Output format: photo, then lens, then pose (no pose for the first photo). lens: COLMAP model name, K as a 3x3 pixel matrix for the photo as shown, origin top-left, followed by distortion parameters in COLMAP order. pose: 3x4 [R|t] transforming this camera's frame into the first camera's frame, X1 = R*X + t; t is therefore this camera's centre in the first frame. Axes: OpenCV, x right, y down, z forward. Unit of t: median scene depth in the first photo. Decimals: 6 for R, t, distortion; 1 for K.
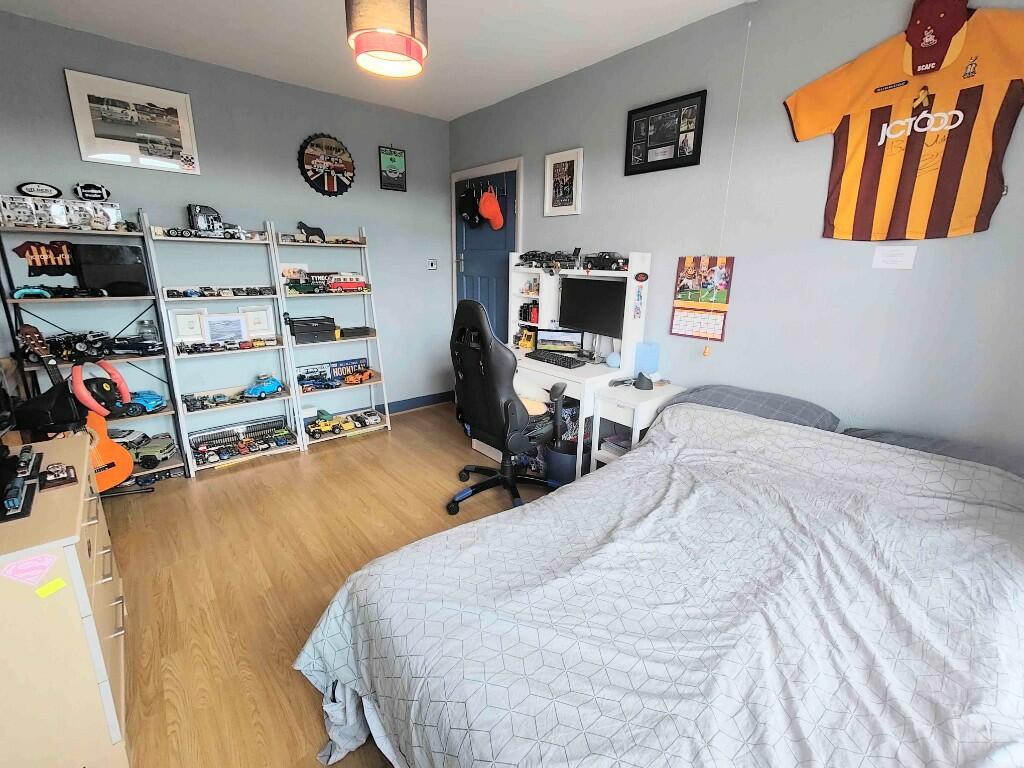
lens RADIAL K [[449.8, 0, 513.4], [0, 449.8, 379.2], [0, 0, 1]] dist [0.009211, 0.000010]
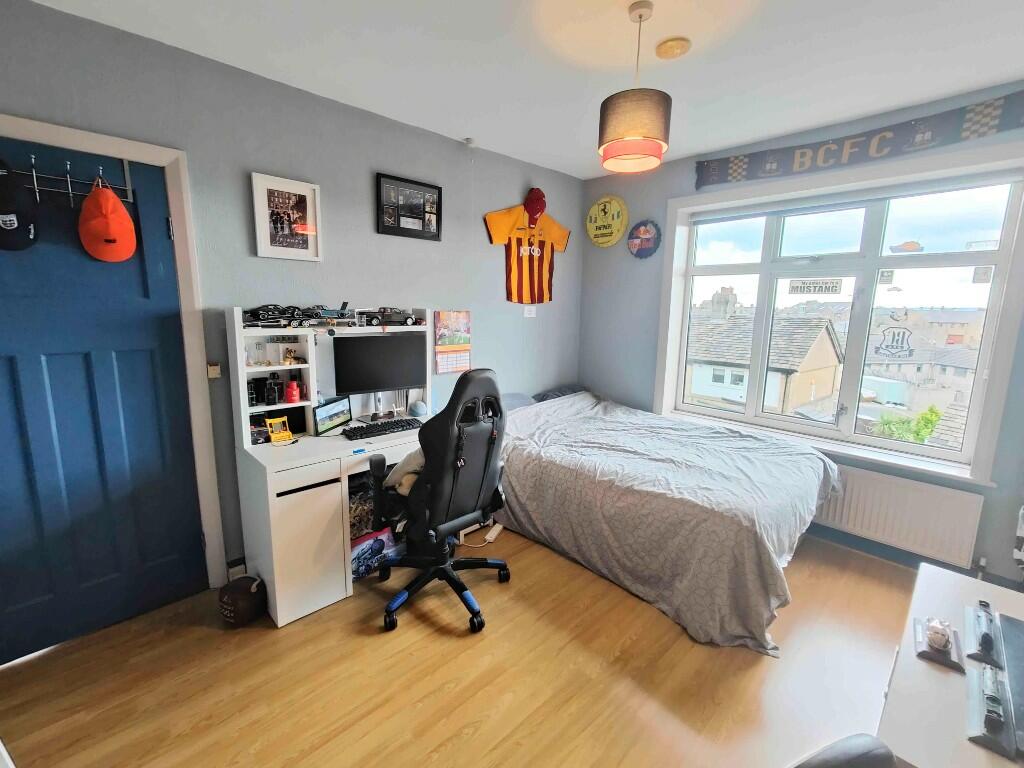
lens RADIAL K [[449.8, 0, 507.3], [0, 449.8, 383.4], [0, 0, 1]] dist [0.009211, 0.000010]
pose [[-0.046916, -0.187392, 0.981164, -0.840194], [0.239160, 0.951570, 0.193175, -0.264113], [-0.969846, 0.243718, 0.000173, 0.823820]]
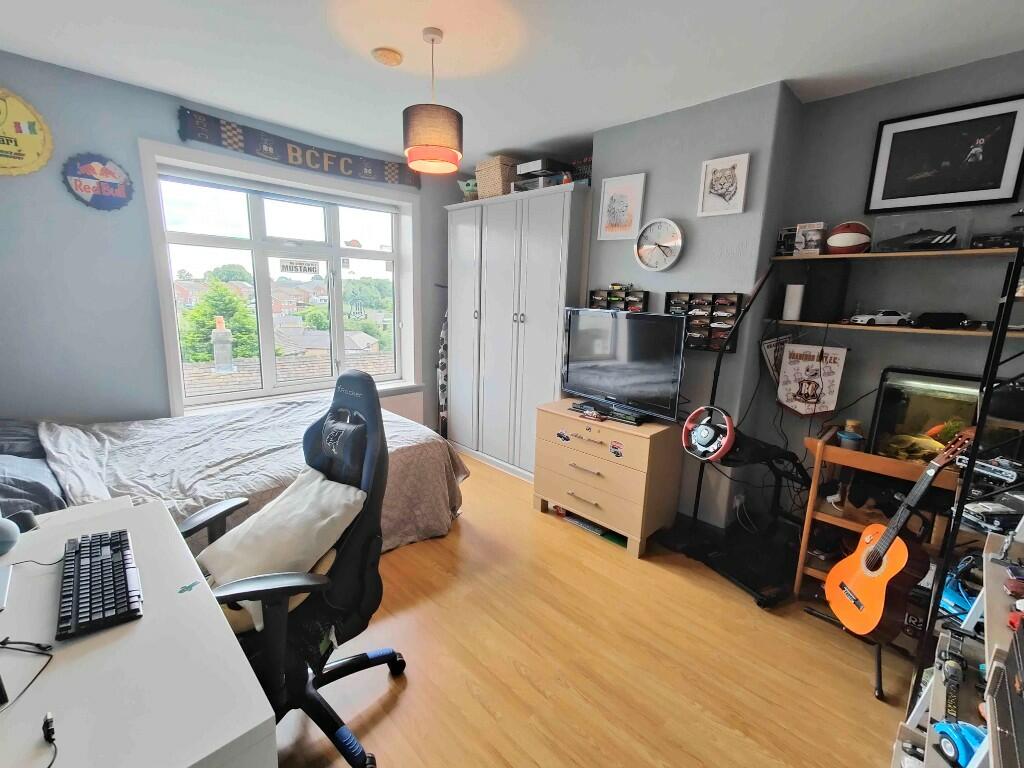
lens RADIAL K [[449.8, 0, 504.7], [0, 449.8, 380.8], [0, 0, 1]] dist [0.009211, 0.000010]
pose [[-0.997356, -0.023005, -0.068931, -0.232341], [-0.050581, 0.900834, 0.431207, -0.395221], [0.052175, 0.433553, -0.899616, 1.402211]]
